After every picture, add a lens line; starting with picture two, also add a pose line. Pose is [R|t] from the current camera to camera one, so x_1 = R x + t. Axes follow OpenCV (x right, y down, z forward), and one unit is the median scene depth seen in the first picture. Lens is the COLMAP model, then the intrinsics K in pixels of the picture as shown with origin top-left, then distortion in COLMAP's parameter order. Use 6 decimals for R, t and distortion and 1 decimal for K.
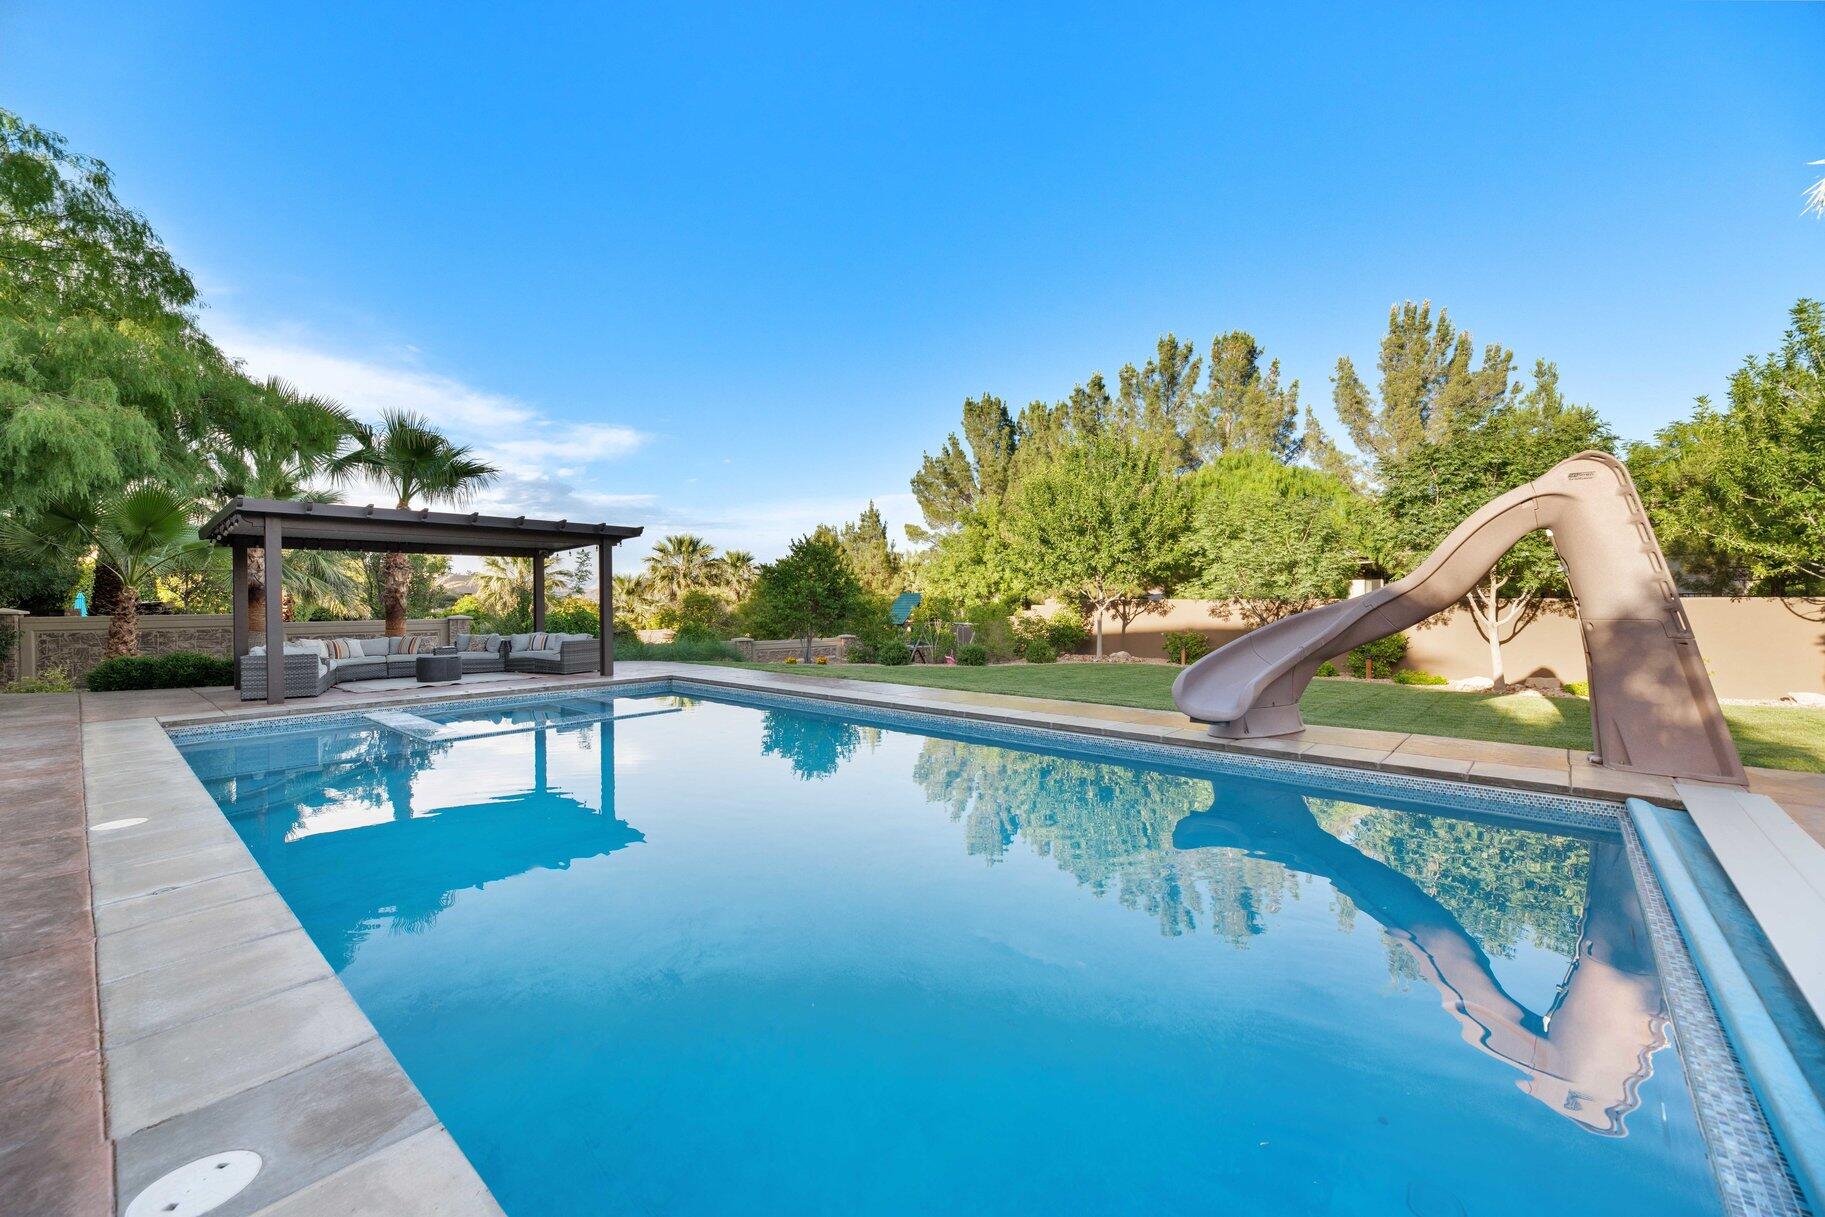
lens RADIAL K [[726.7, 0, 913.6], [0, 726.7, 608.2], [0, 0, 1]] dist [-0.001778, -0.000103]
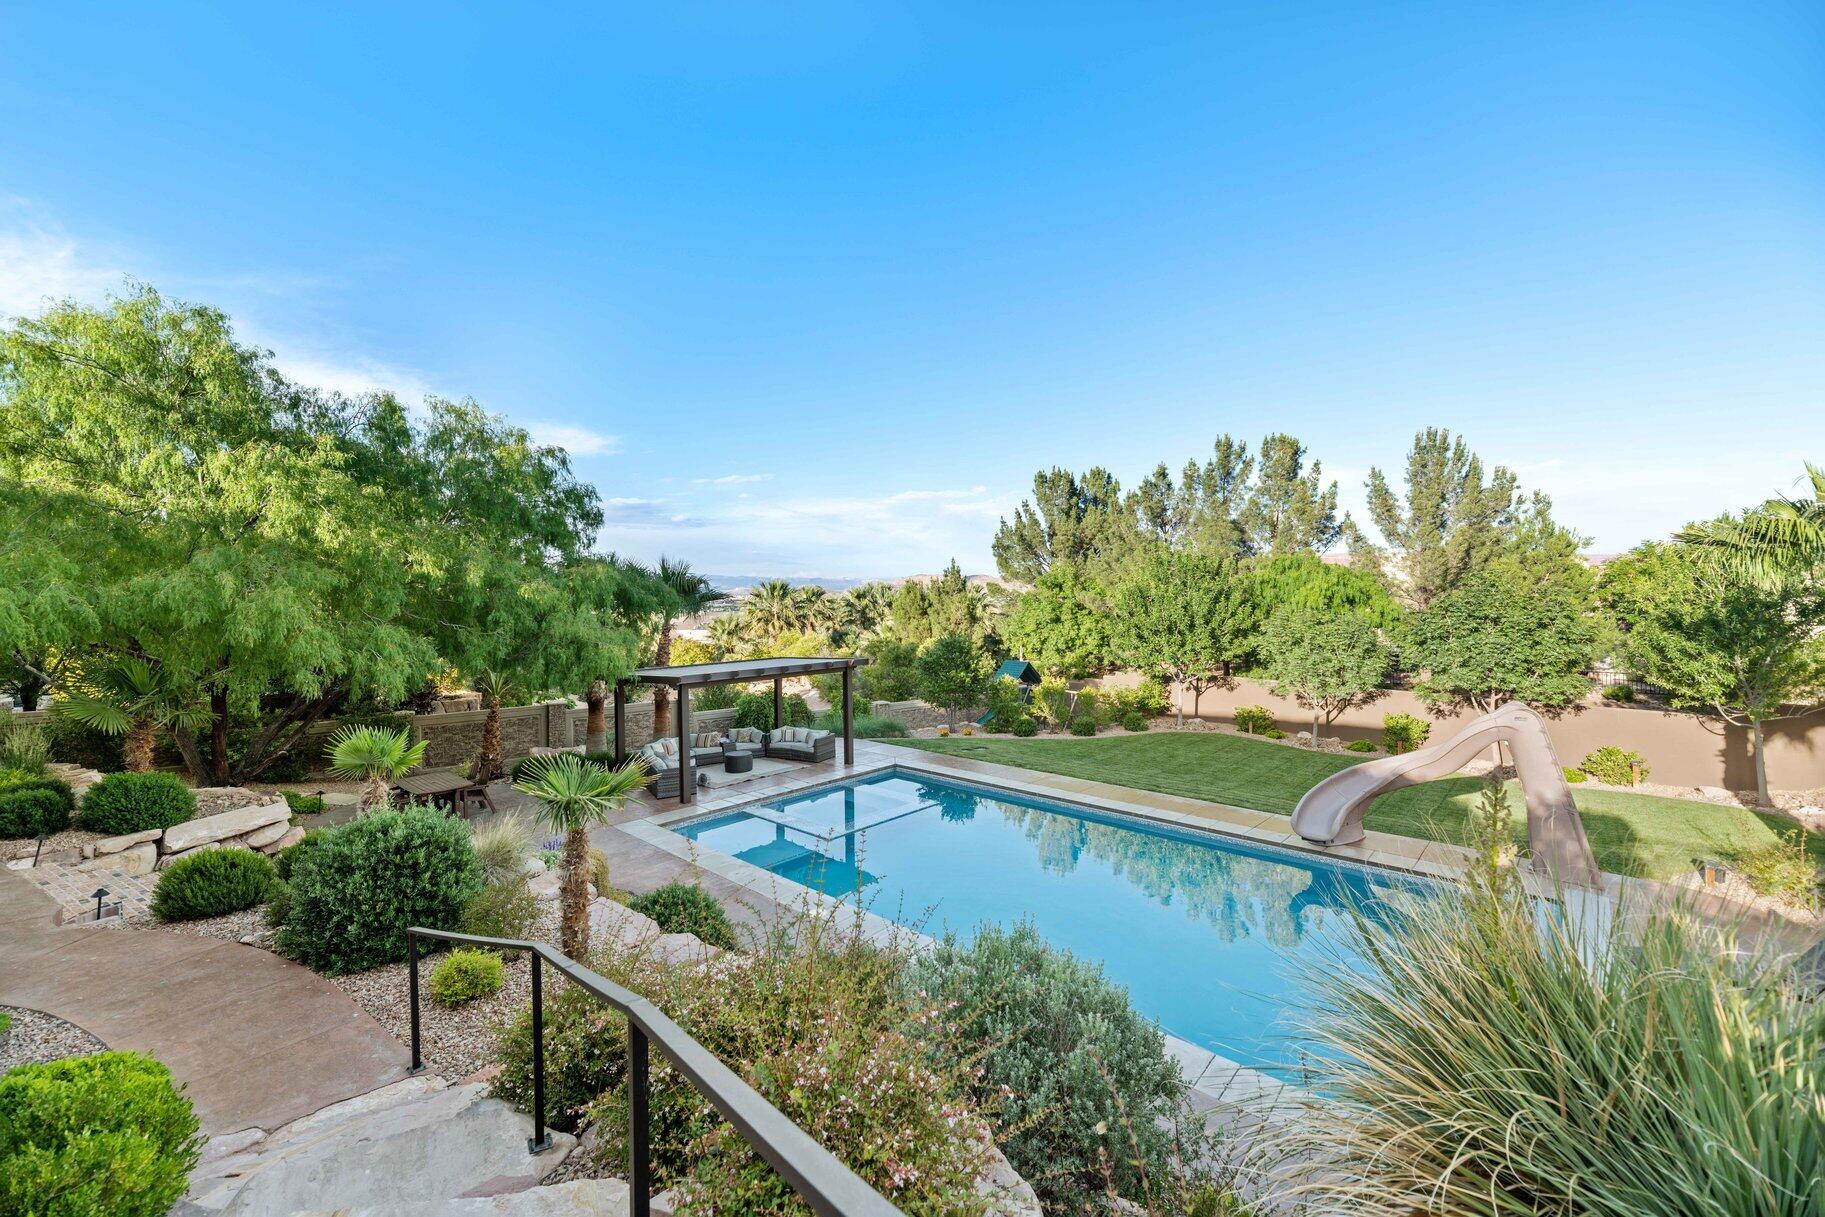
lens RADIAL K [[726.7, 0, 911.6], [0, 726.7, 604.7], [0, 0, 1]] dist [-0.001778, -0.000103]
pose [[0.999630, -0.006569, -0.026385, -0.131757], [0.006589, 0.999978, 0.000681, -0.107856], [0.026380, -0.000854, 0.999652, -0.201044]]
